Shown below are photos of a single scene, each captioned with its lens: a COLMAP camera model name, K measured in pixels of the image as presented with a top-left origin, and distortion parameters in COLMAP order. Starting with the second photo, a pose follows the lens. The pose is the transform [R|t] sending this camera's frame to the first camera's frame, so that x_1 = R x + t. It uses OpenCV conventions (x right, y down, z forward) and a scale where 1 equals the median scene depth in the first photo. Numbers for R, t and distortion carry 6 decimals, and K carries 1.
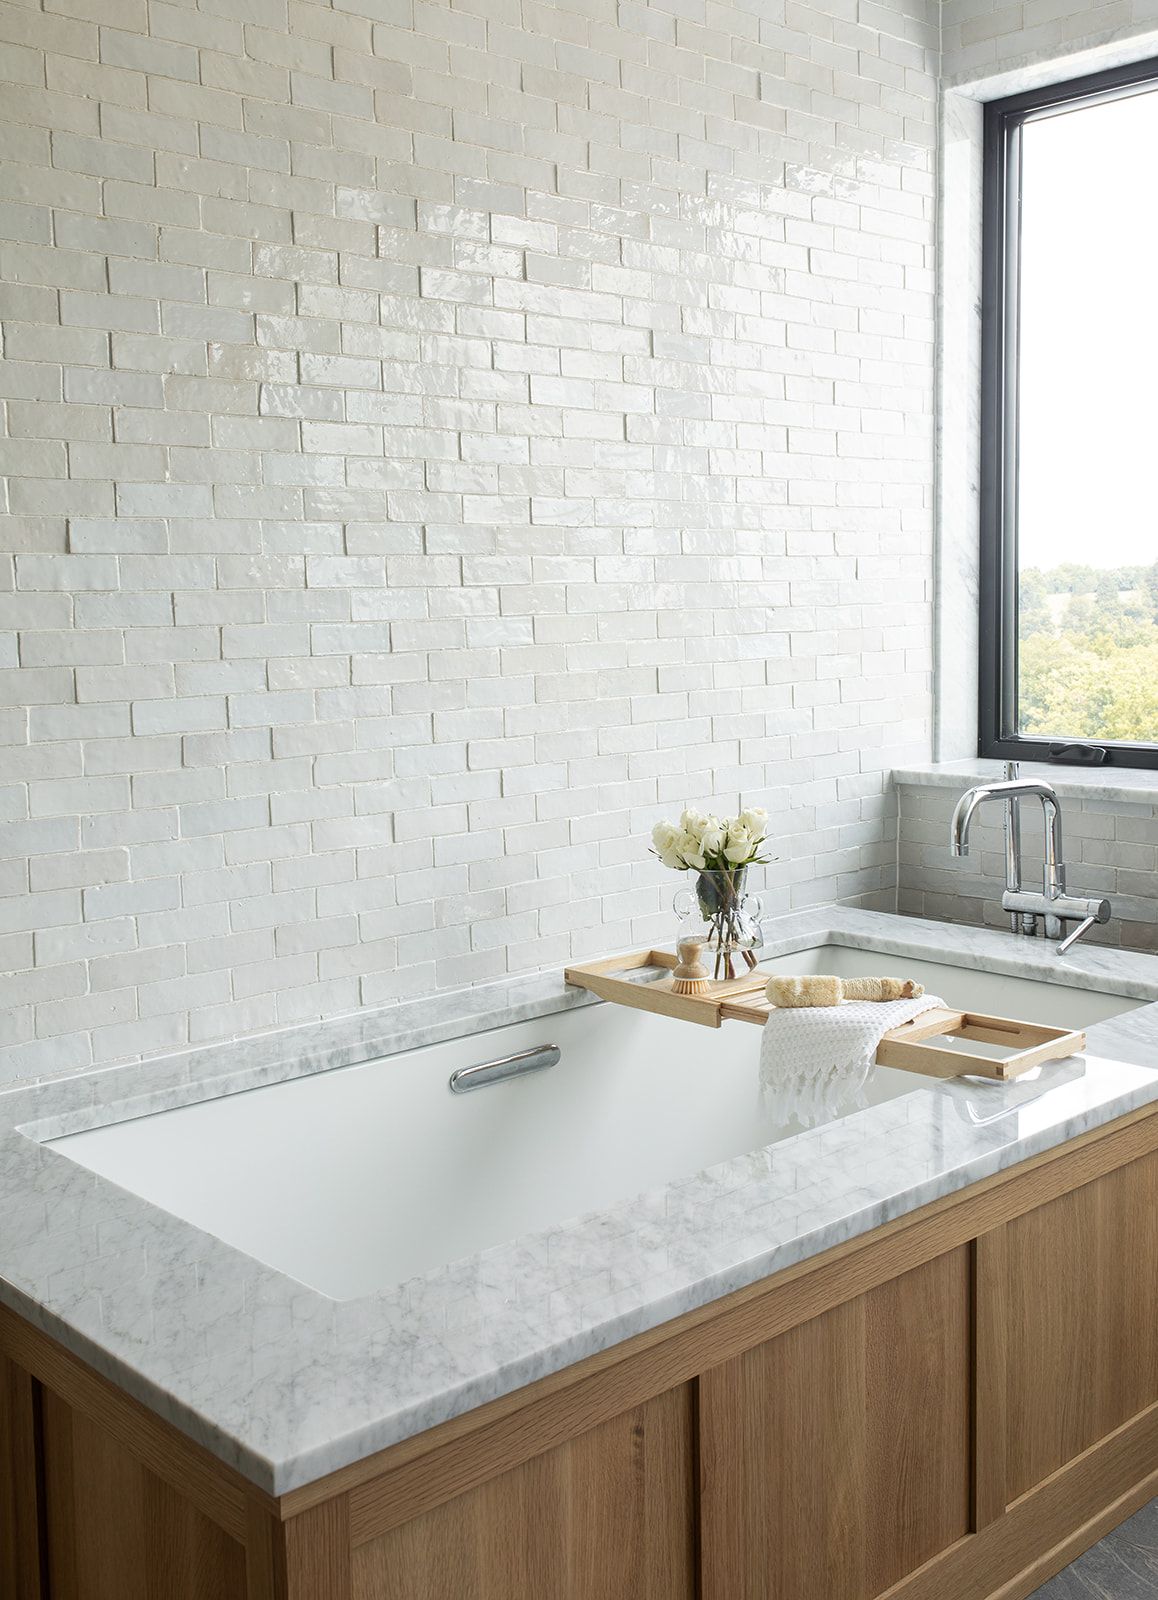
lens RADIAL K [[1633.9, 0, 555.0], [0, 1633.9, 794.3], [0, 0, 1]] dist [0.000198, -0.002811]
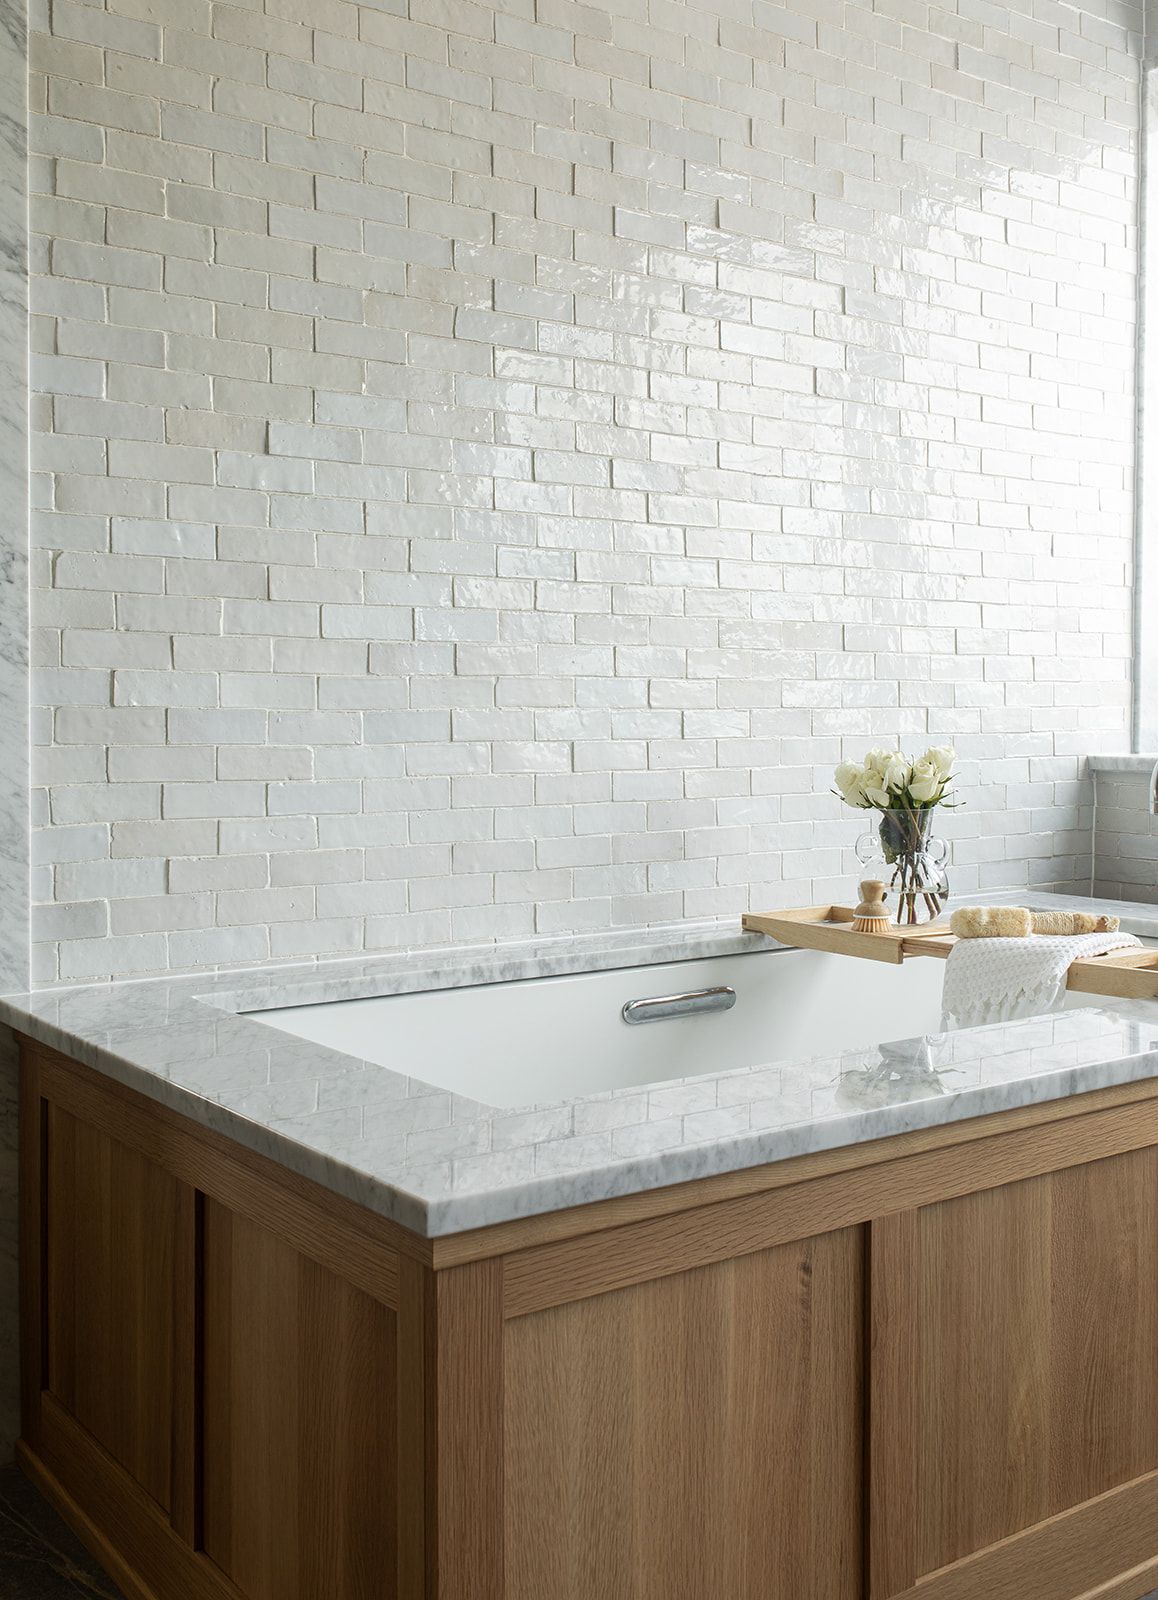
lens RADIAL K [[1633.9, 0, 555.0], [0, 1633.9, 794.3], [0, 0, 1]] dist [0.000198, -0.002811]
pose [[0.993208, 0.021924, -0.114272, 0.005550], [-0.029656, 0.997351, -0.066414, 0.119636], [0.112513, 0.069352, 0.991227, 0.009673]]
